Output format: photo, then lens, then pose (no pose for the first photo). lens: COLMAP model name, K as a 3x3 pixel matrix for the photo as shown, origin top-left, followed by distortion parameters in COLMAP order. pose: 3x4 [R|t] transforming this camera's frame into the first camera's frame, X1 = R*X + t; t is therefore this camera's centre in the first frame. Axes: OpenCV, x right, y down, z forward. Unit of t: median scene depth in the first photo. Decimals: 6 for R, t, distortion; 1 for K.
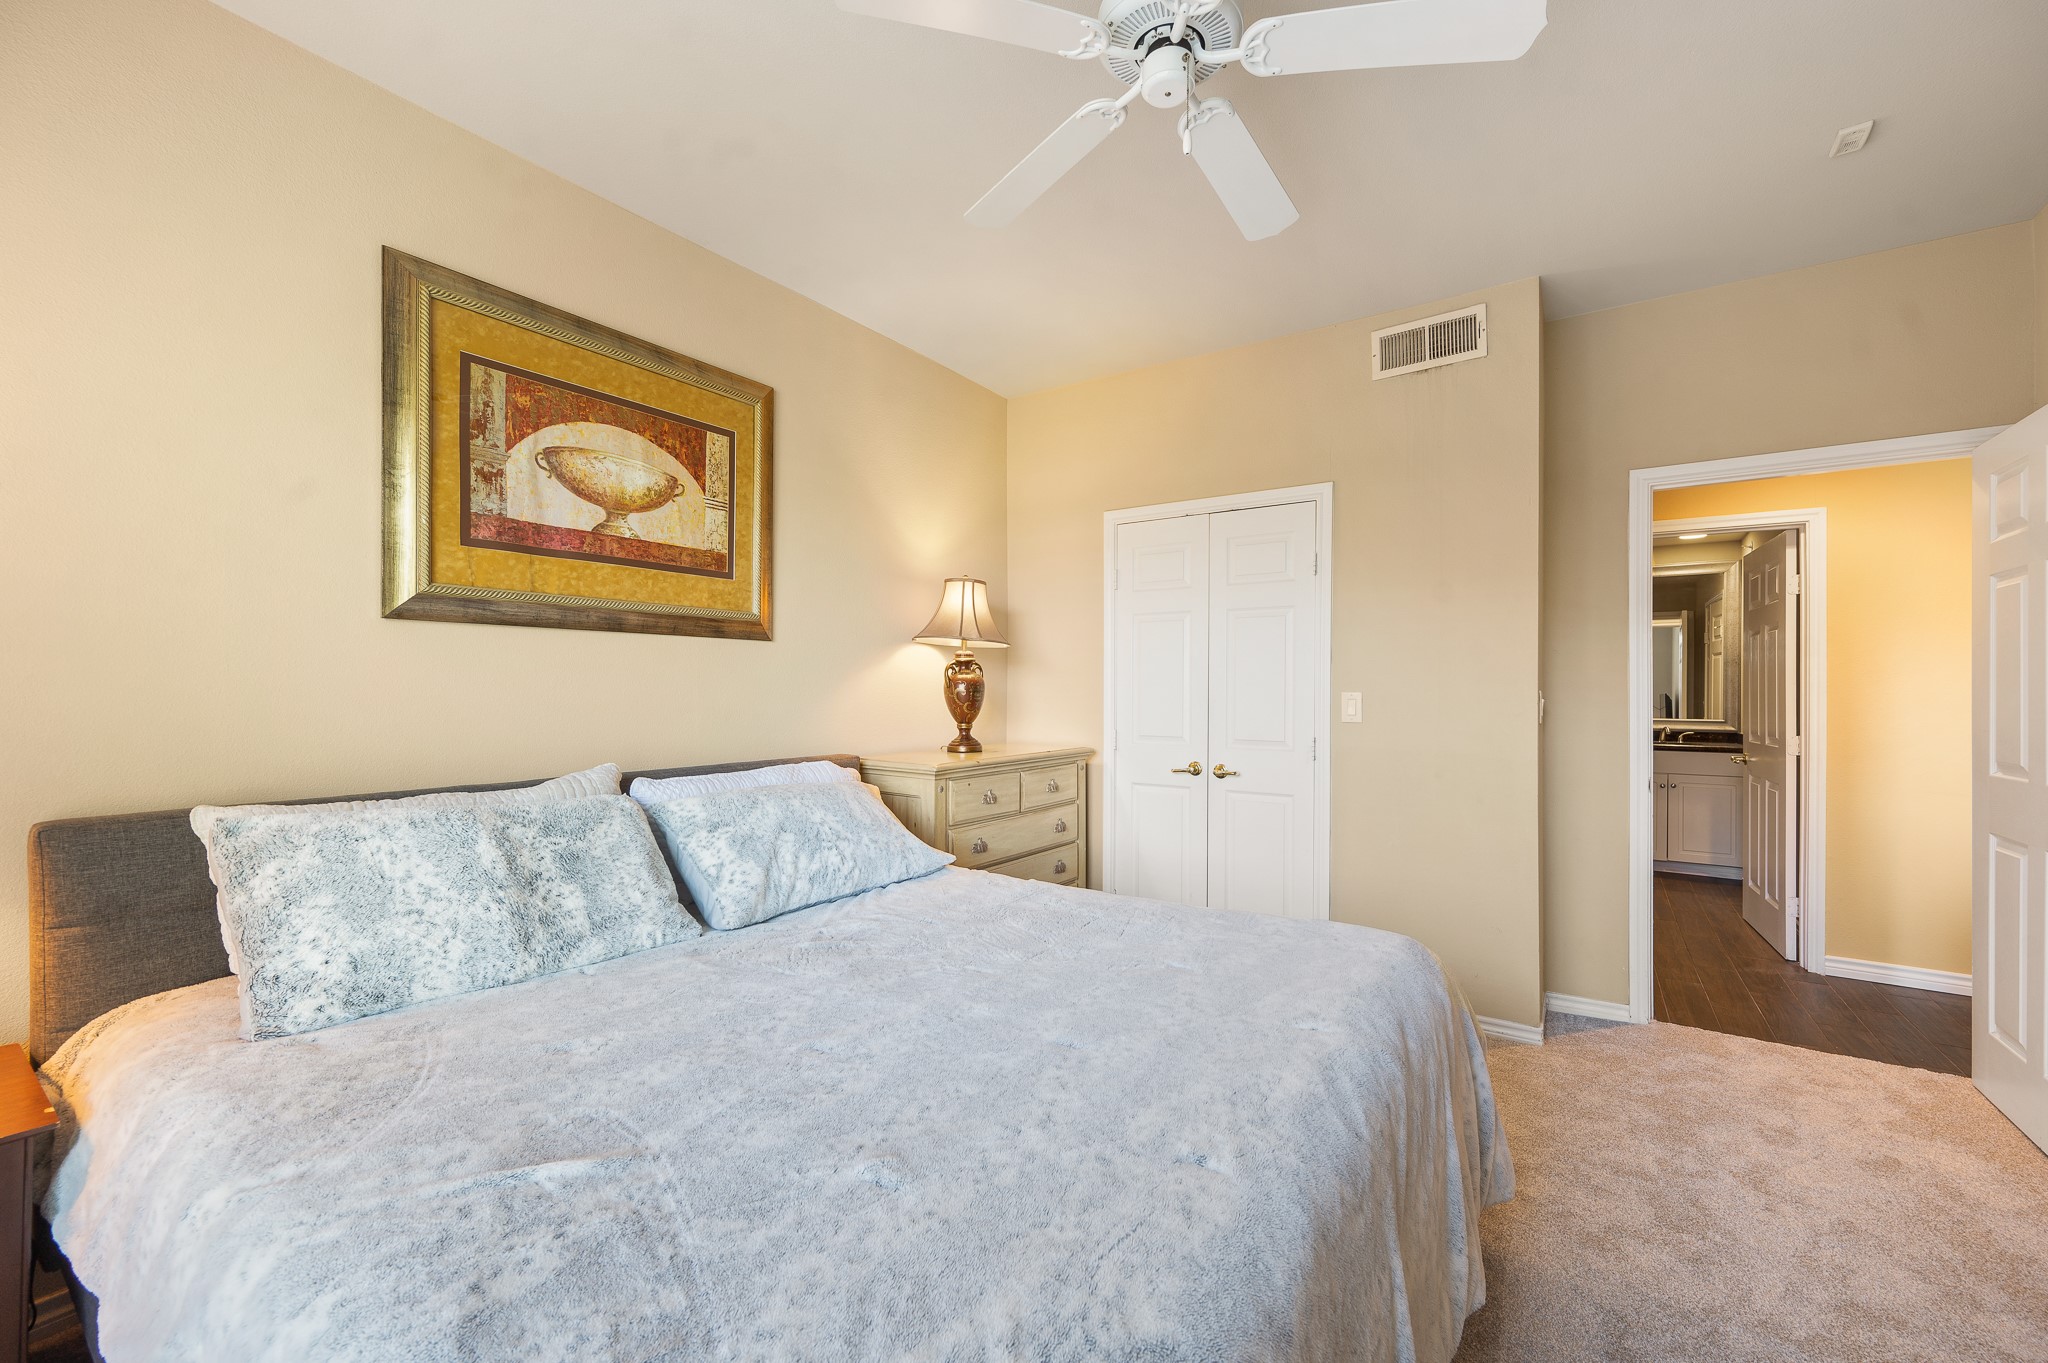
lens RADIAL K [[834.7, 0, 1027.7], [0, 834.7, 689.0], [0, 0, 1]] dist [0.000464, -0.000067]
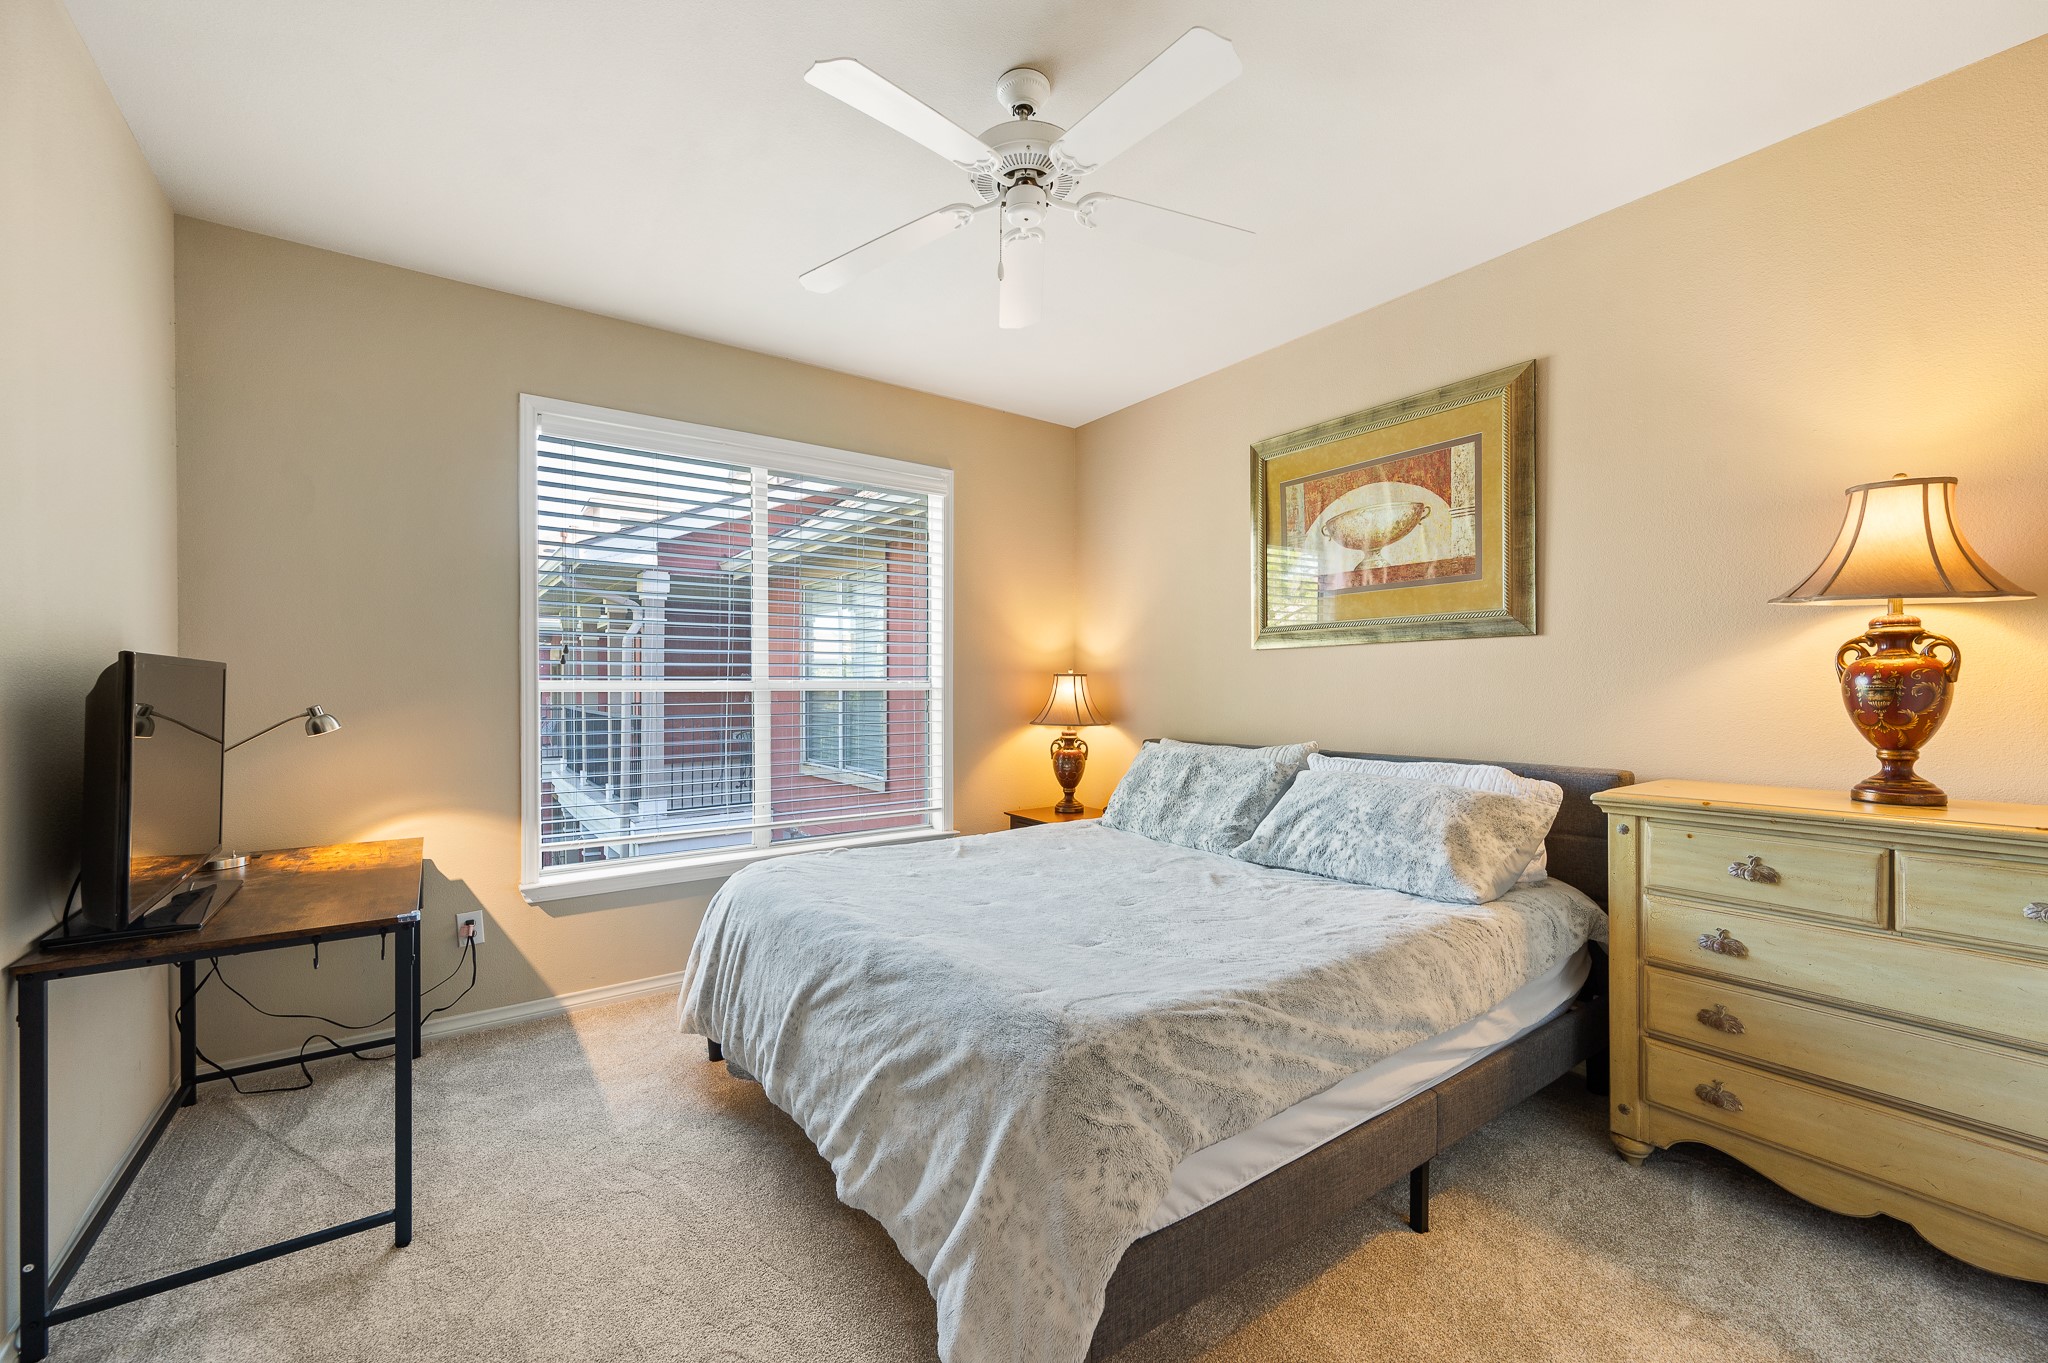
lens RADIAL K [[834.7, 0, 1029.8], [0, 834.7, 683.9], [0, 0, 1]] dist [0.000464, -0.000067]
pose [[-0.346279, -0.003733, -0.938124, 0.841525], [0.003559, 0.999980, -0.005293, -0.000564], [0.938125, -0.005171, -0.346259, 0.892701]]
